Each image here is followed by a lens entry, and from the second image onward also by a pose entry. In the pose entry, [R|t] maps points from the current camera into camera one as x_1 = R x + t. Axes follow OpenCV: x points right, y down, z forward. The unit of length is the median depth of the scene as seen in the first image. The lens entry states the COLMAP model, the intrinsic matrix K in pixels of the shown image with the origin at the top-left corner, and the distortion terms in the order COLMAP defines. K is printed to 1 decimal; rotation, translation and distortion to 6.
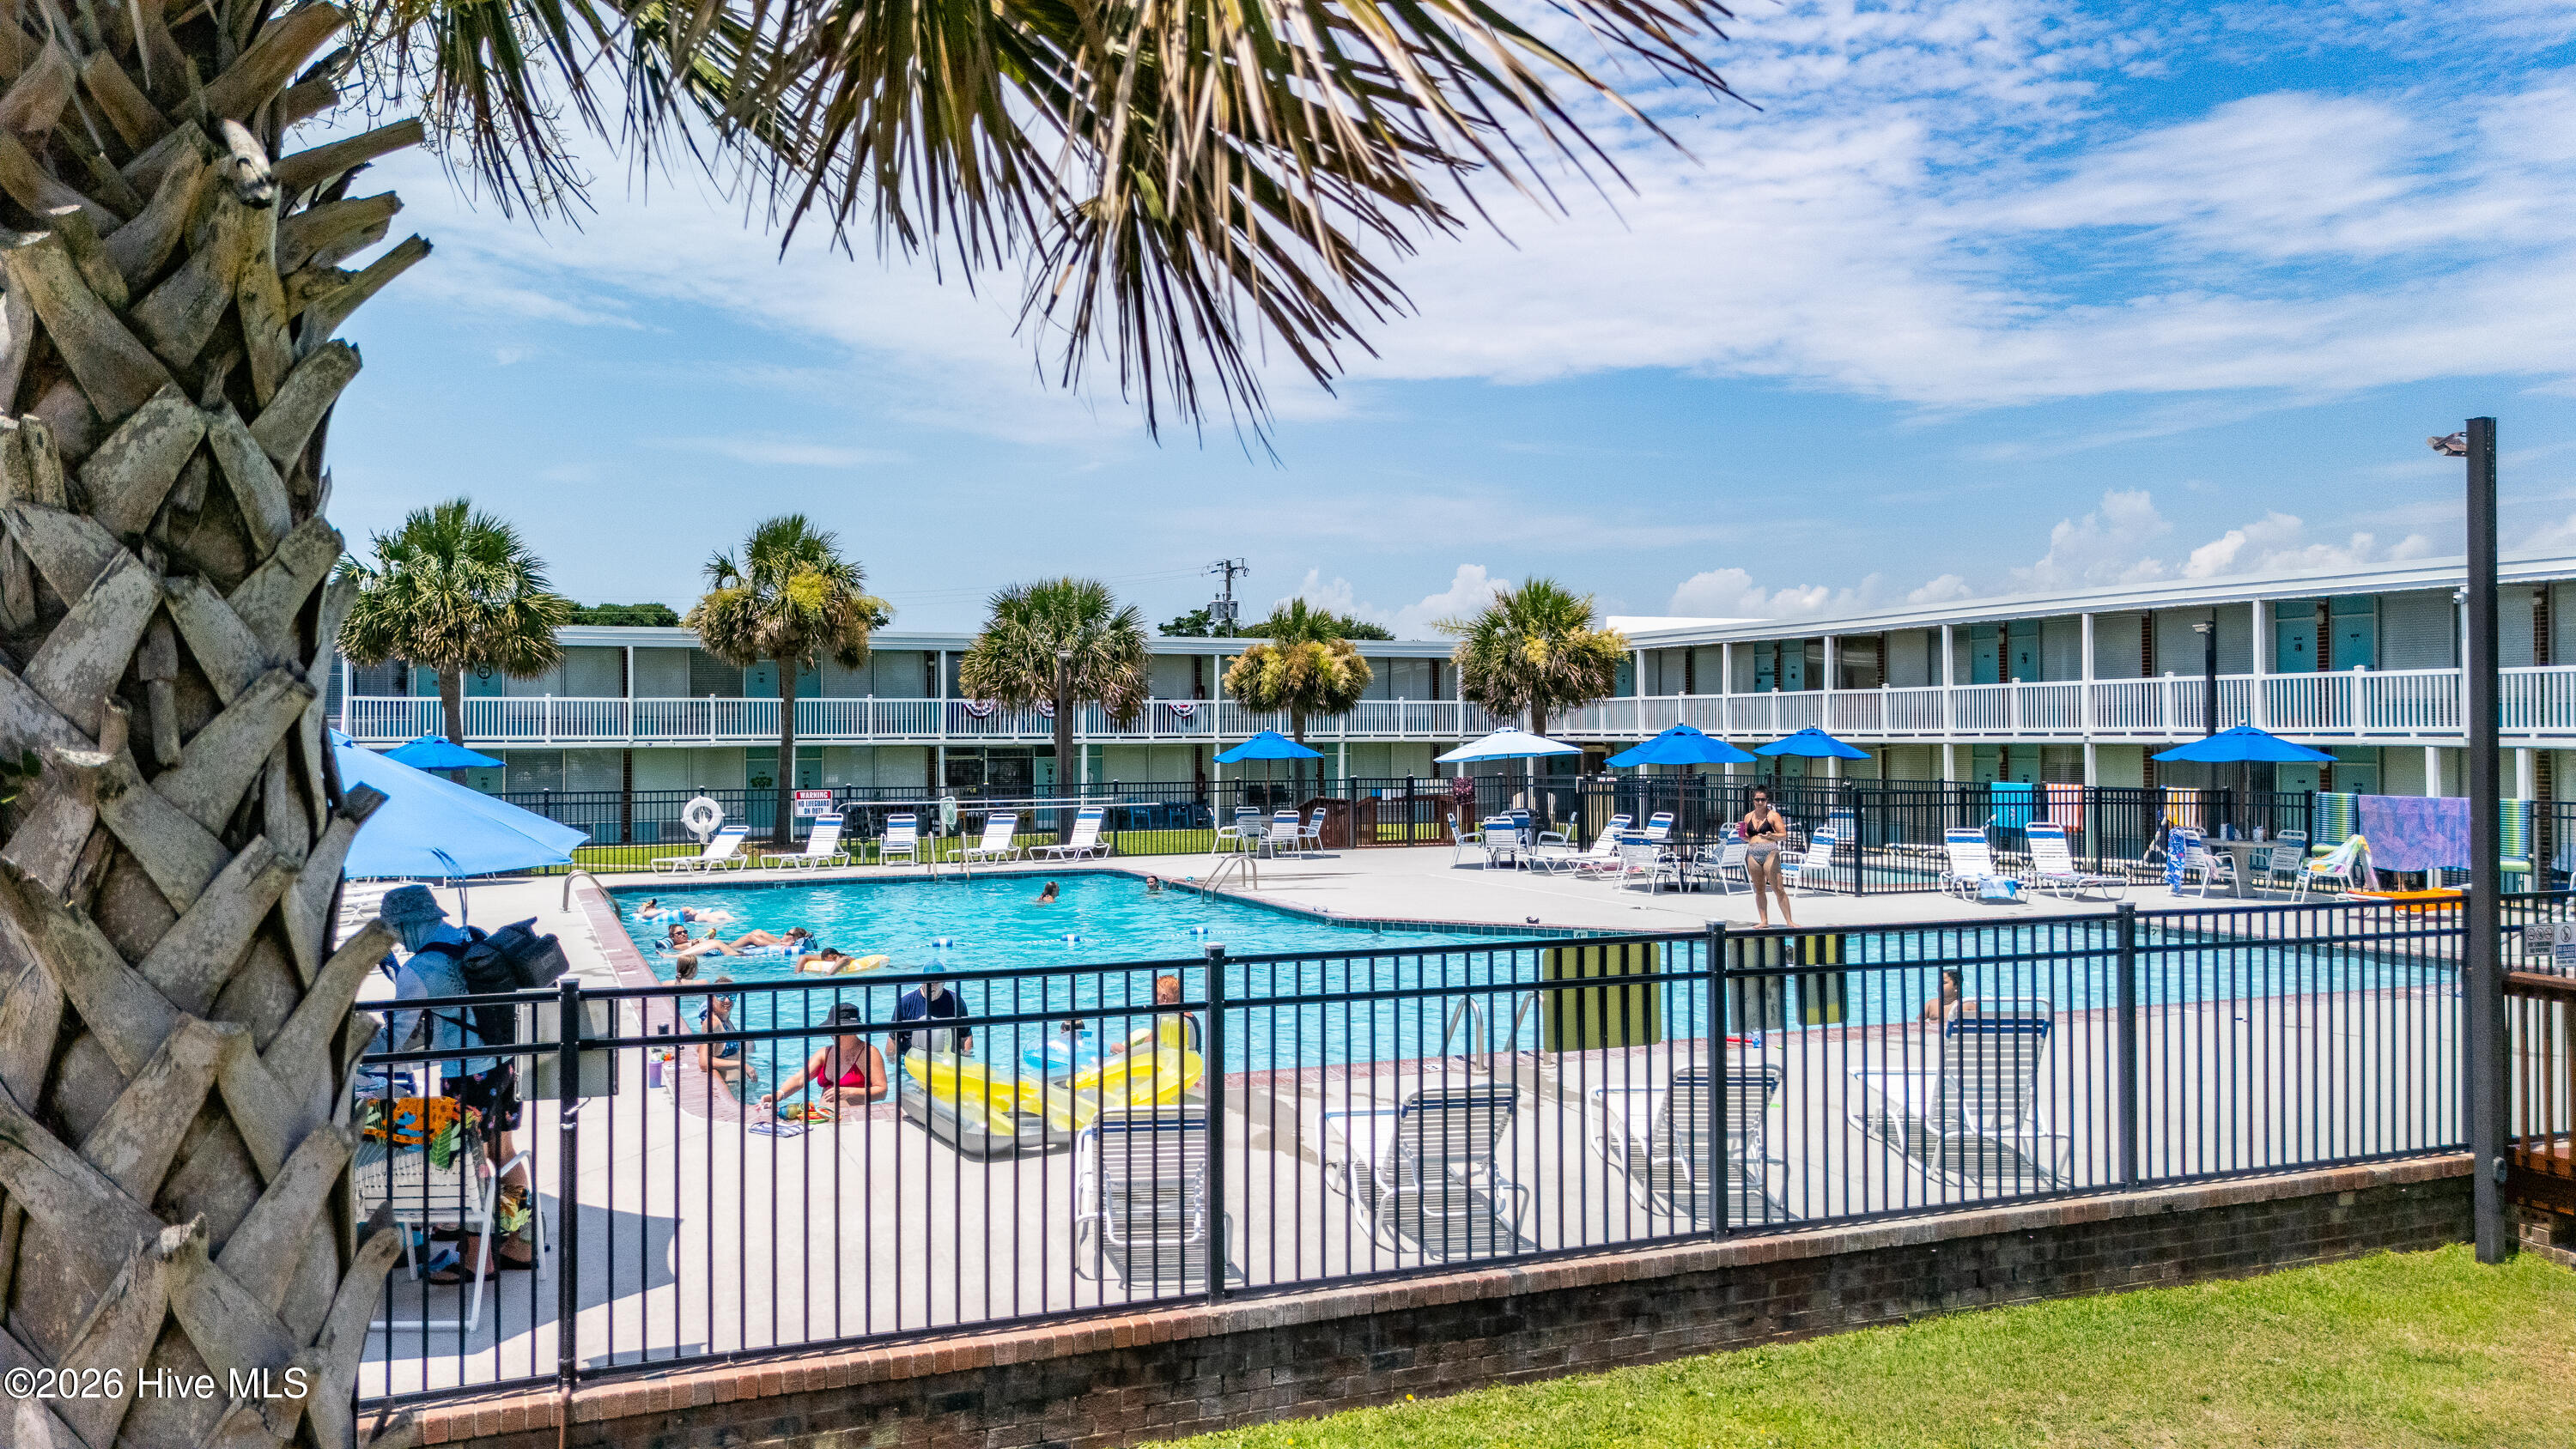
lens RADIAL K [[1906.2, 0, 1285.1], [0, 1906.2, 744.2], [0, 0, 1]] dist [0.077423, -0.068661]
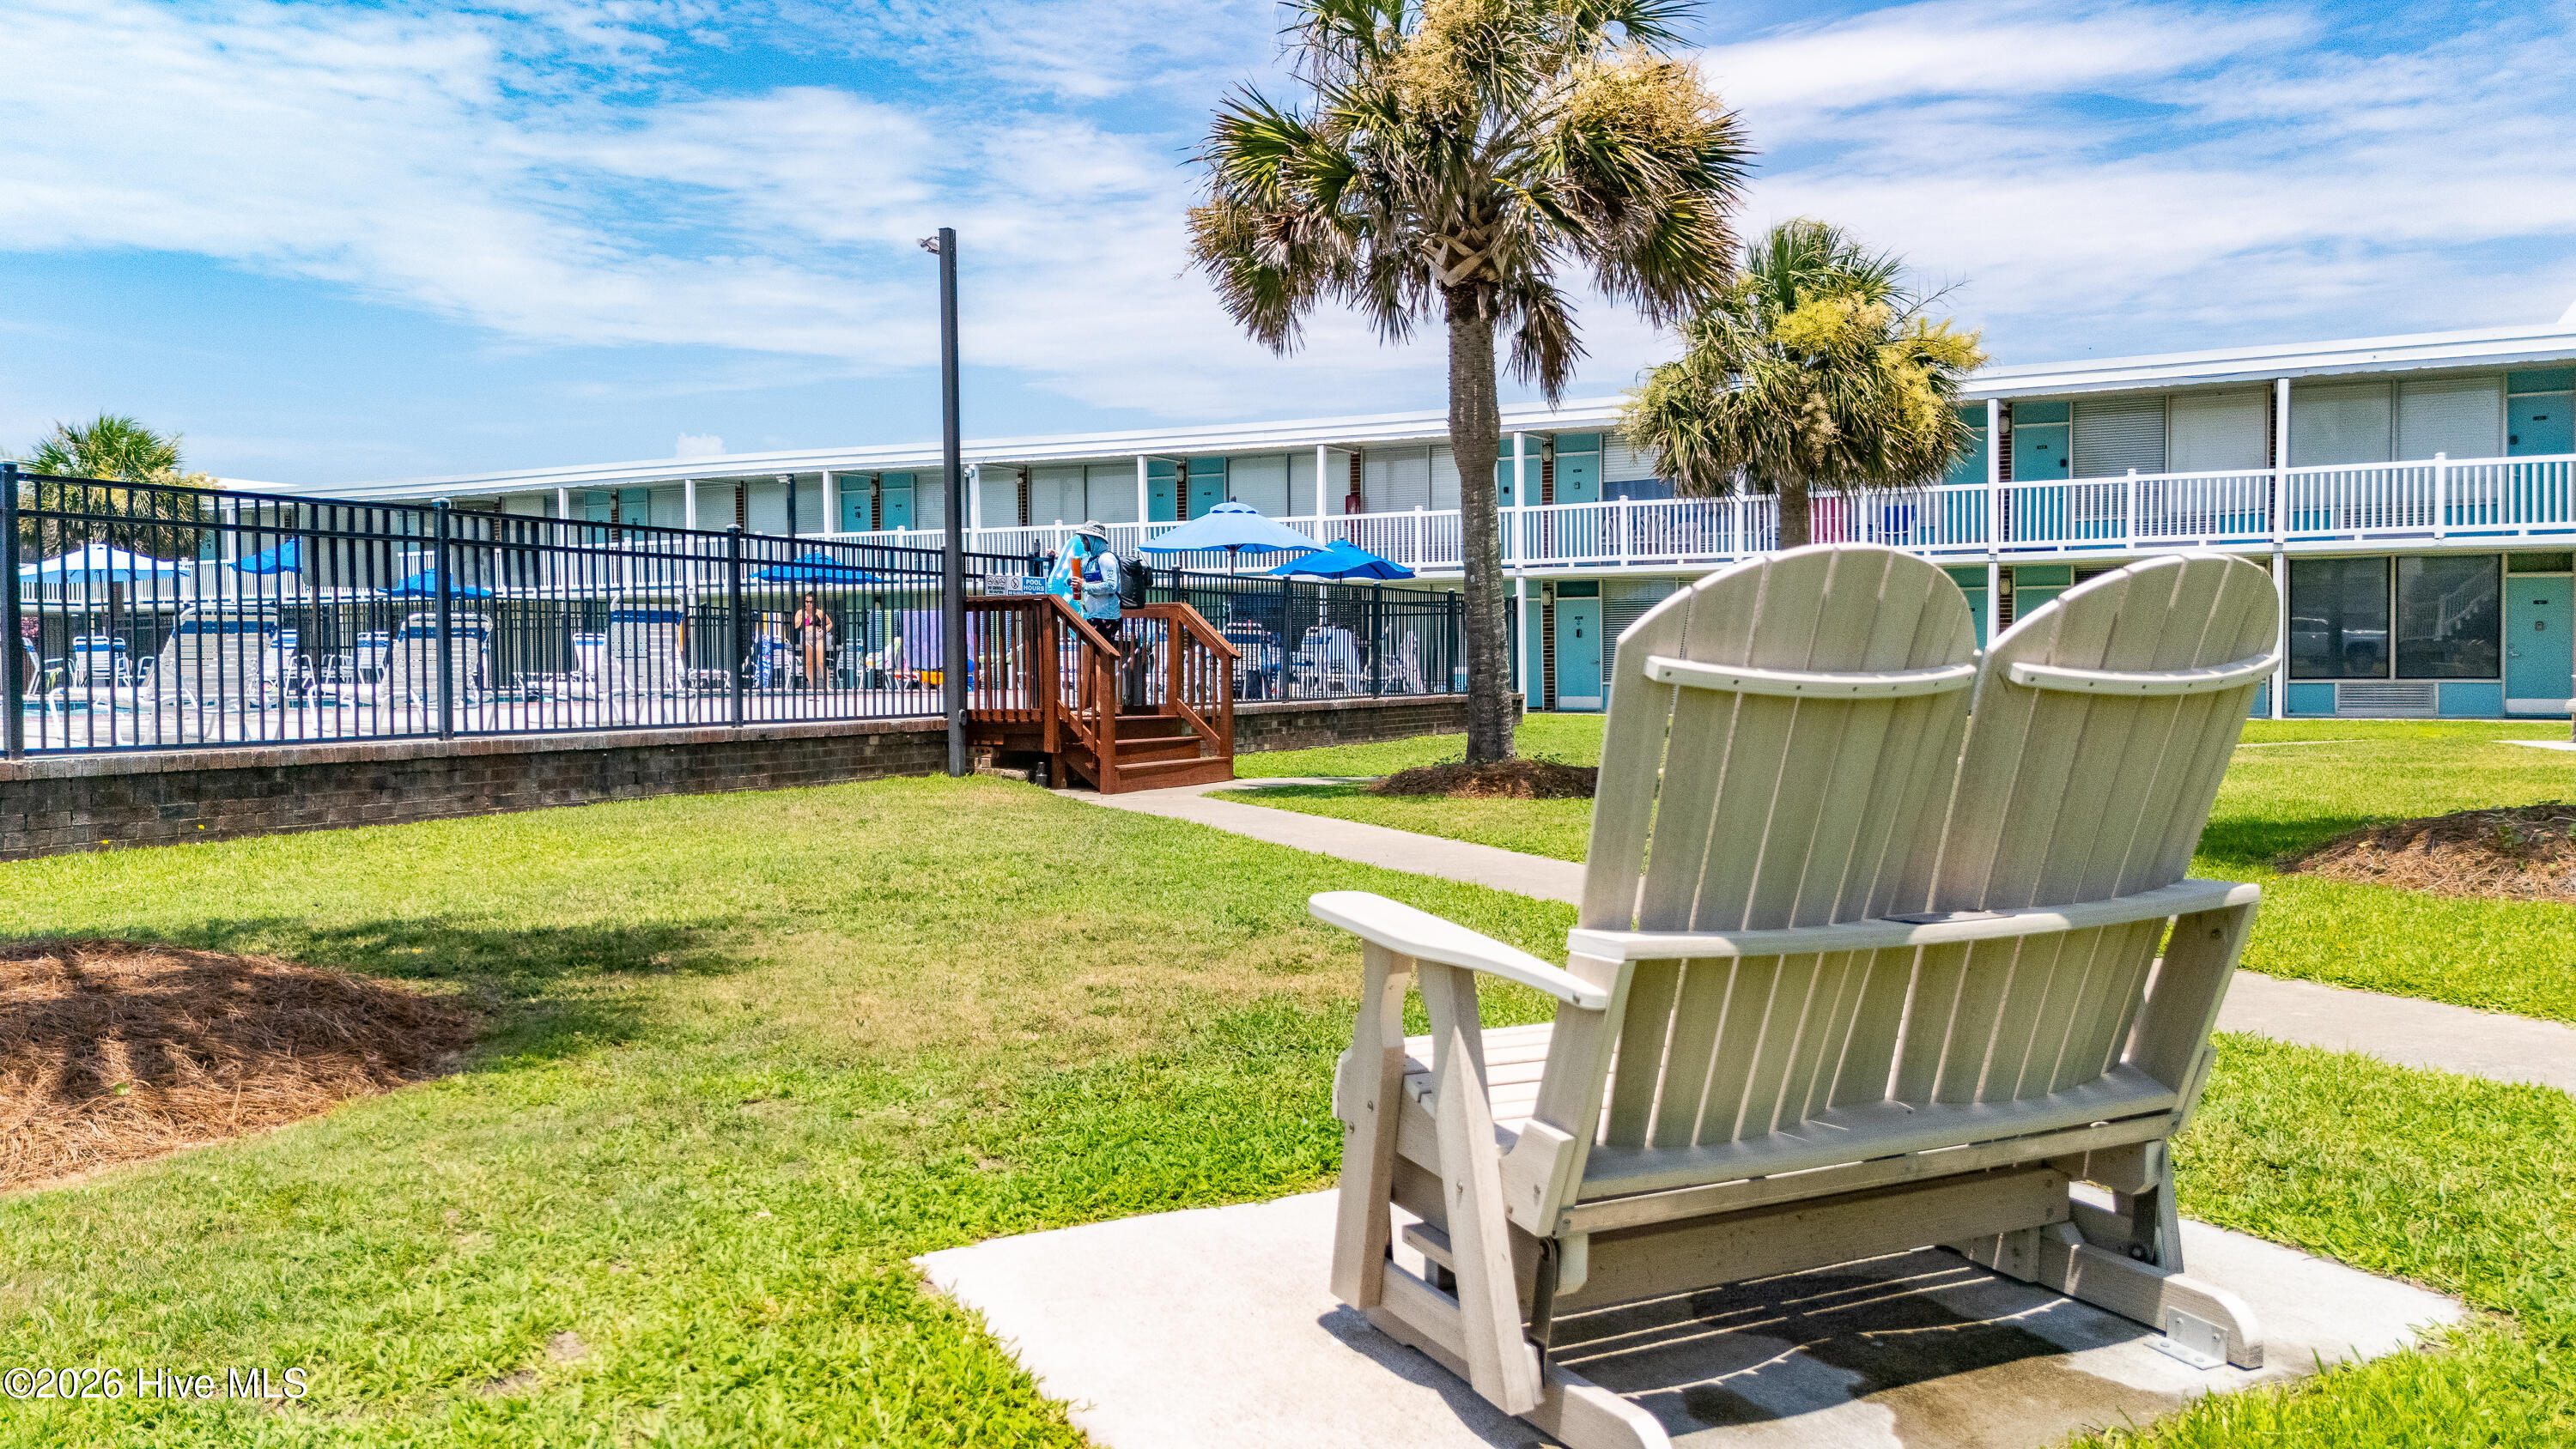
lens RADIAL K [[1906.2, 0, 1289.8], [0, 1906.2, 717.8], [0, 0, 1]] dist [0.077423, -0.068661]
pose [[0.762871, -0.017425, 0.646316, -0.156667], [0.006848, 0.999798, 0.018872, 0.184442], [-0.646514, -0.009971, 0.762837, -0.321591]]
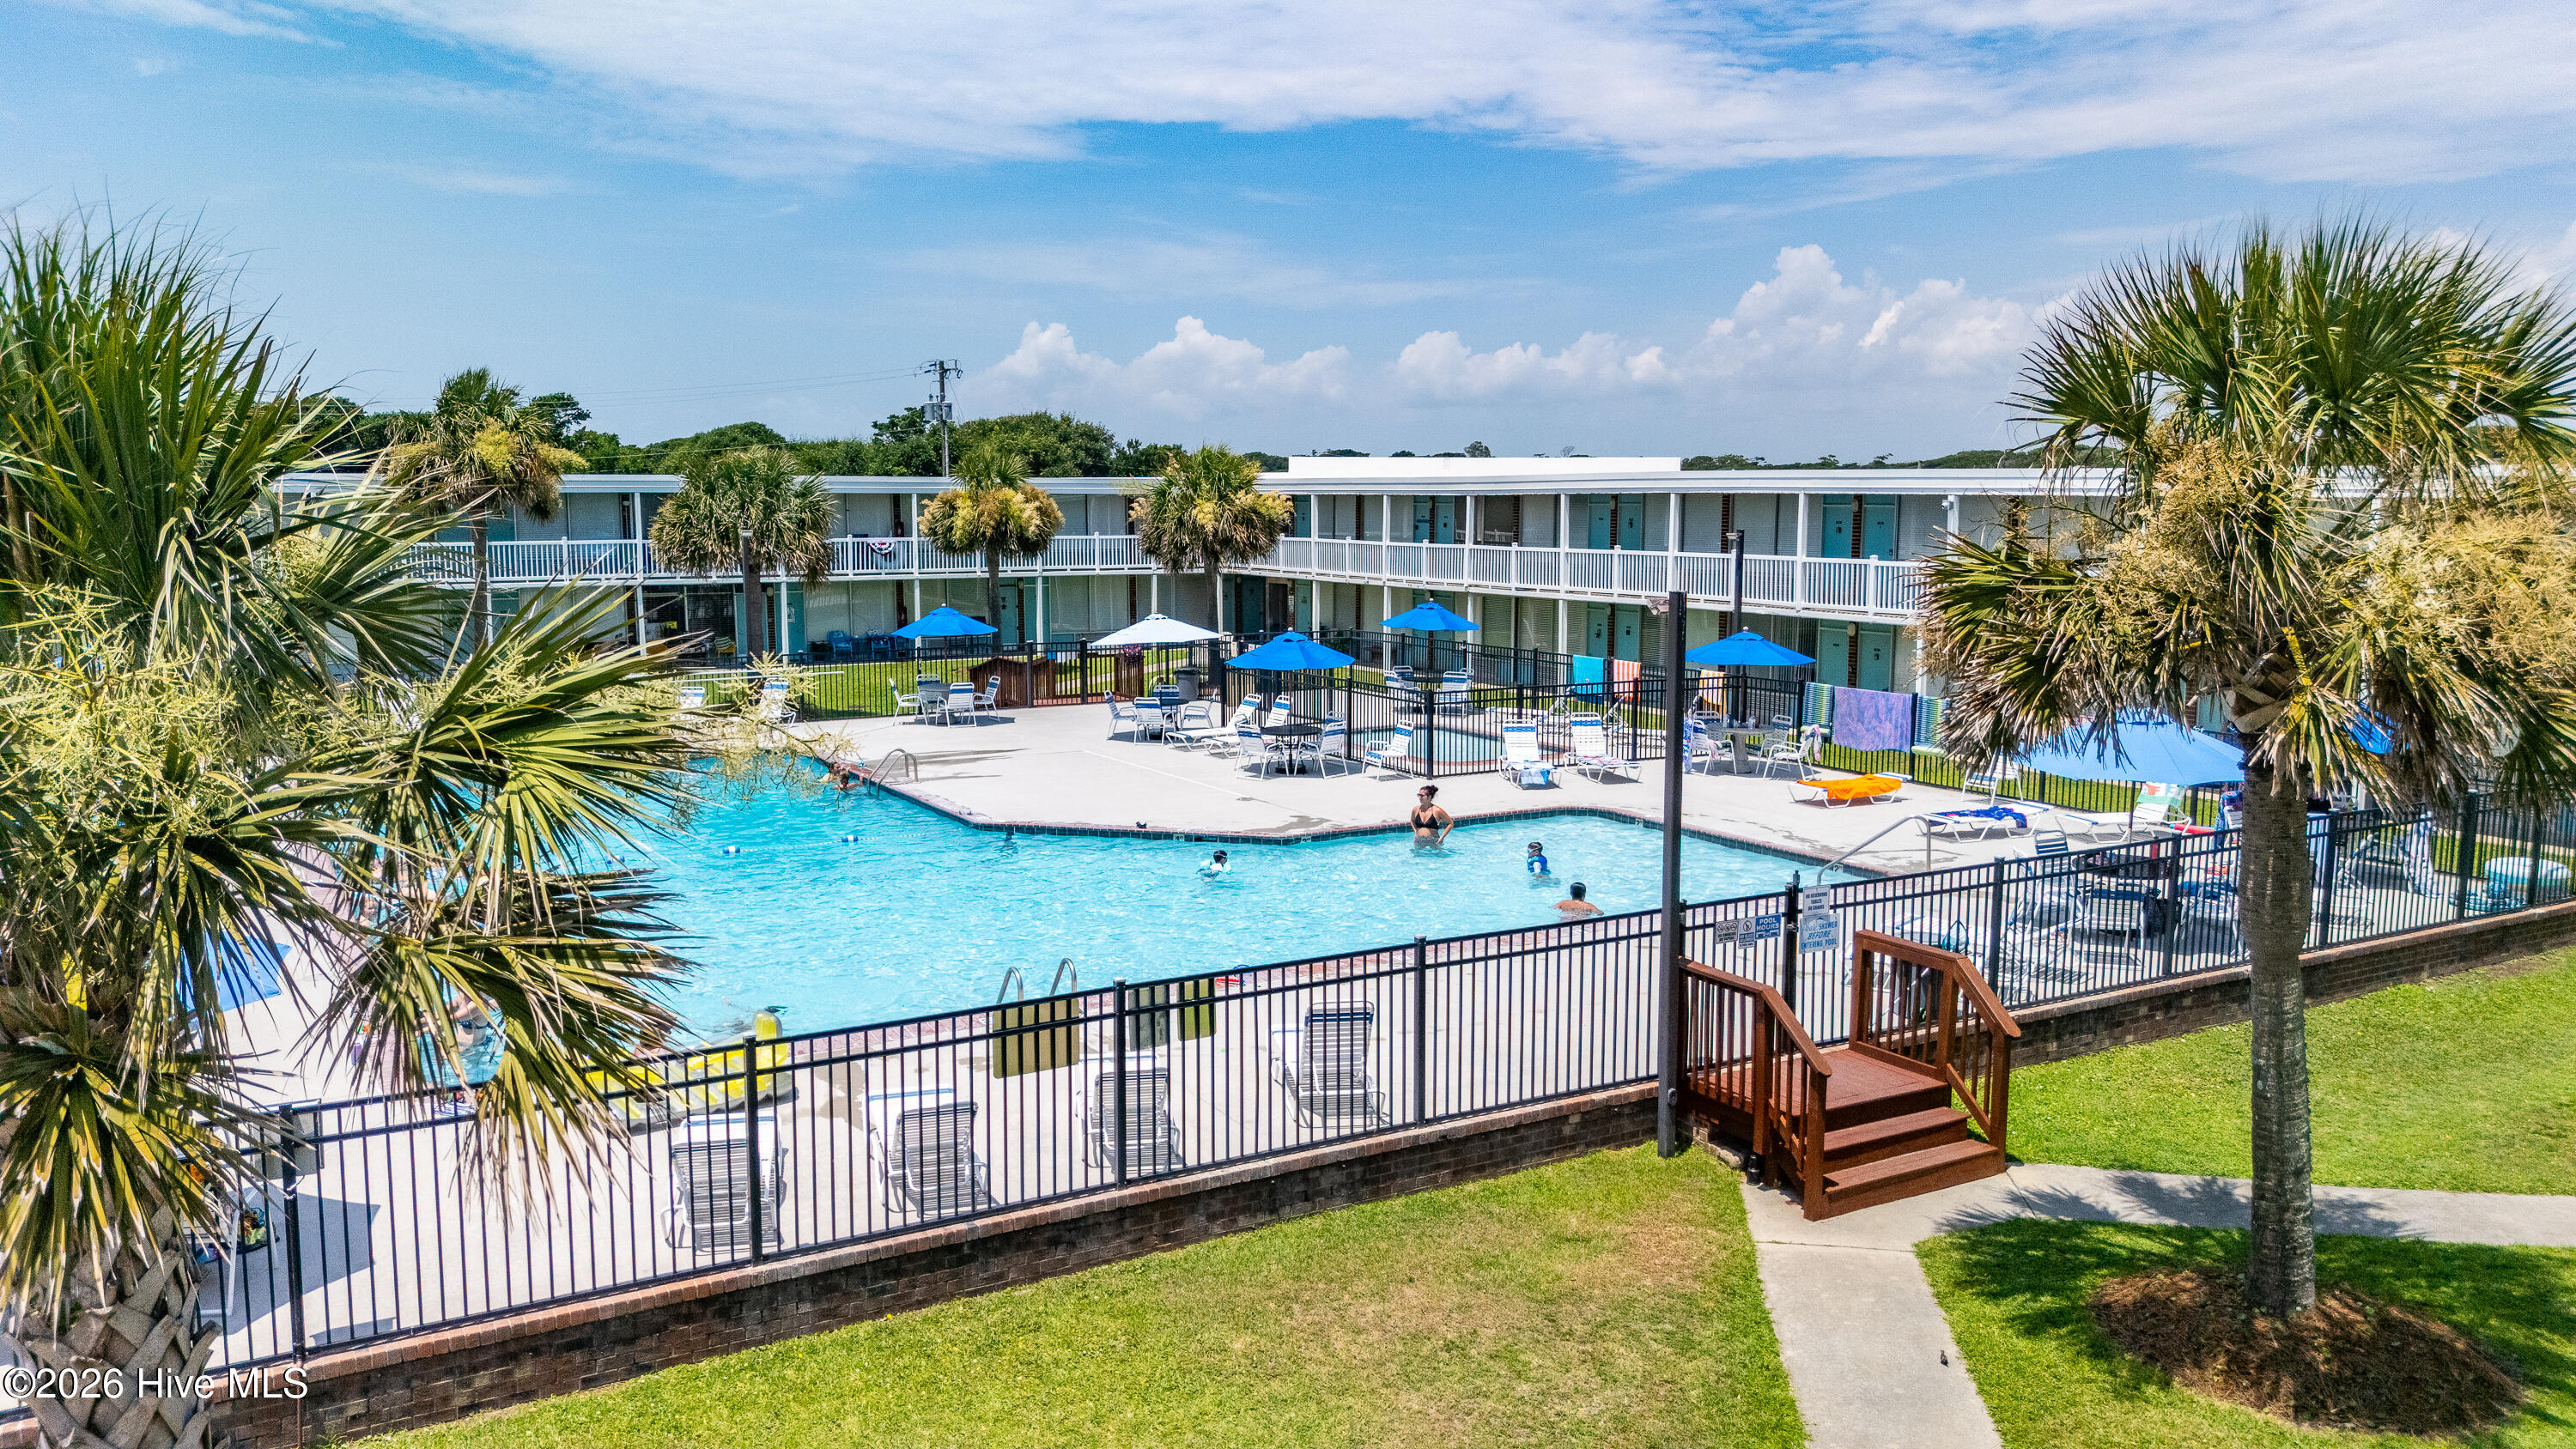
lens RADIAL K [[1906.2, 0, 1284.8], [0, 1906.2, 739.6], [0, 0, 1]] dist [0.077423, -0.068661]
pose [[0.991413, -0.013739, 0.130048, 0.135900], [-0.002732, 0.992073, 0.125632, -0.227477], [-0.130743, -0.124909, 0.983516, -0.359575]]
